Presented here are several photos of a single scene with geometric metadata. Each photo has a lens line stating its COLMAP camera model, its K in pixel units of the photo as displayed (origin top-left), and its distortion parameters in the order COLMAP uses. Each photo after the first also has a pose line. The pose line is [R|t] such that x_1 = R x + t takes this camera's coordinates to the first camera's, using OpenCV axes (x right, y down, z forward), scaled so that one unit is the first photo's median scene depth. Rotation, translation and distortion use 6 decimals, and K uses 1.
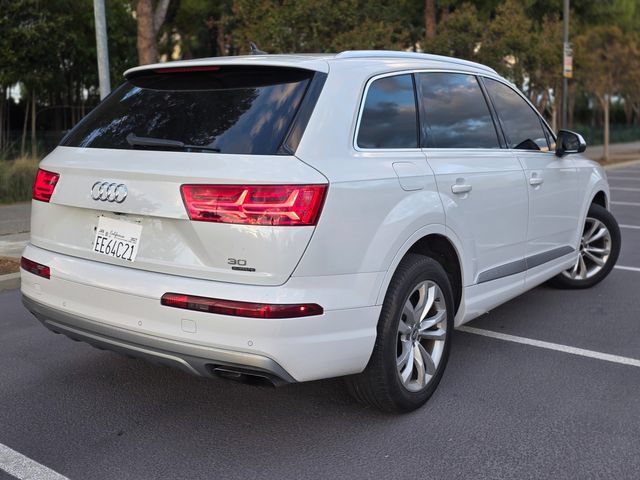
lens RADIAL K [[671.6, 0, 322.2], [0, 671.6, 229.3], [0, 0, 1]] dist [0.059136, 0.000000]
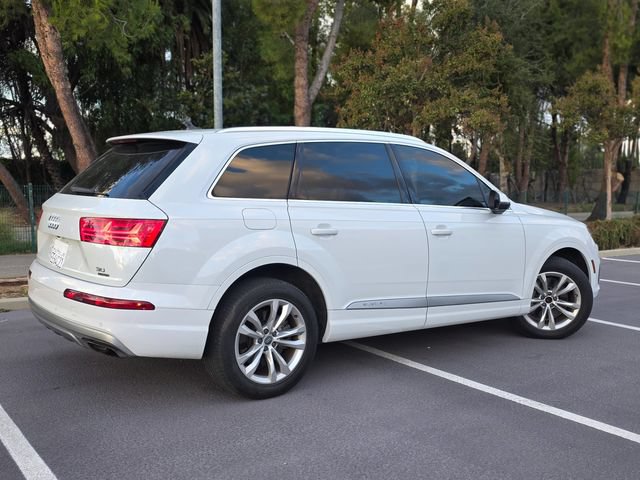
lens RADIAL K [[671.6, 0, 320.1], [0, 671.6, 237.7], [0, 0, 1]] dist [0.059136, 0.000000]
pose [[0.952563, 0.038863, -0.301851, 0.593233], [-0.061319, 0.995982, -0.065275, 0.034872], [0.298101, 0.080688, 0.951118, -0.216512]]
